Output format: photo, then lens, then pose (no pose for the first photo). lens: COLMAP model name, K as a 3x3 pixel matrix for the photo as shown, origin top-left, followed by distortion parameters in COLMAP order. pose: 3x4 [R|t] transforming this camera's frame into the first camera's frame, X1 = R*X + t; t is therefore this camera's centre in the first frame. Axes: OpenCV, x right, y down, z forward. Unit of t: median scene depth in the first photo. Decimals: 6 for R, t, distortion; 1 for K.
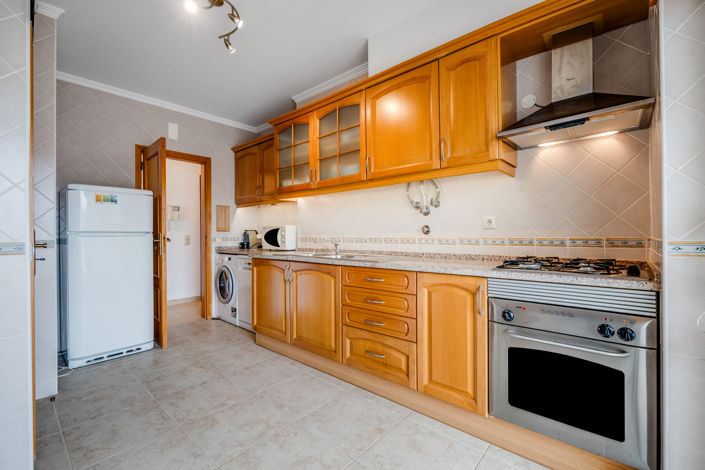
lens RADIAL K [[310.9, 0, 342.4], [0, 310.9, 235.1], [0, 0, 1]] dist [-0.001942, -0.000294]
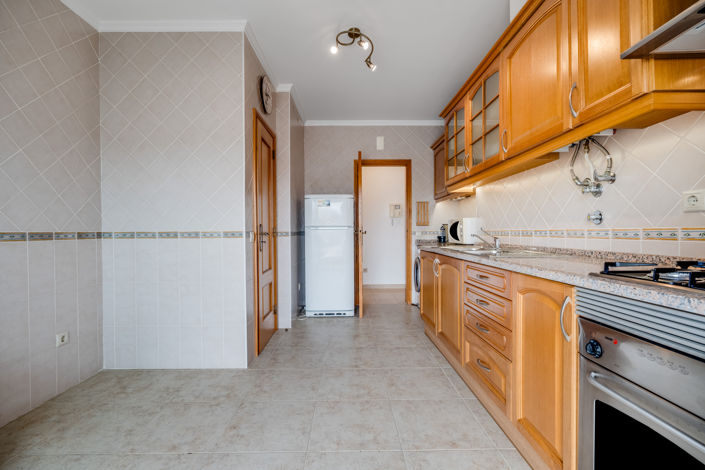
lens RADIAL K [[310.9, 0, 342.4], [0, 310.9, 235.1], [0, 0, 1]] dist [-0.001942, -0.000294]
pose [[0.668215, 0.009066, -0.743913, 0.369991], [0.000181, 0.999924, 0.012349, 0.012251], [0.743969, -0.008386, 0.668162, 0.114341]]
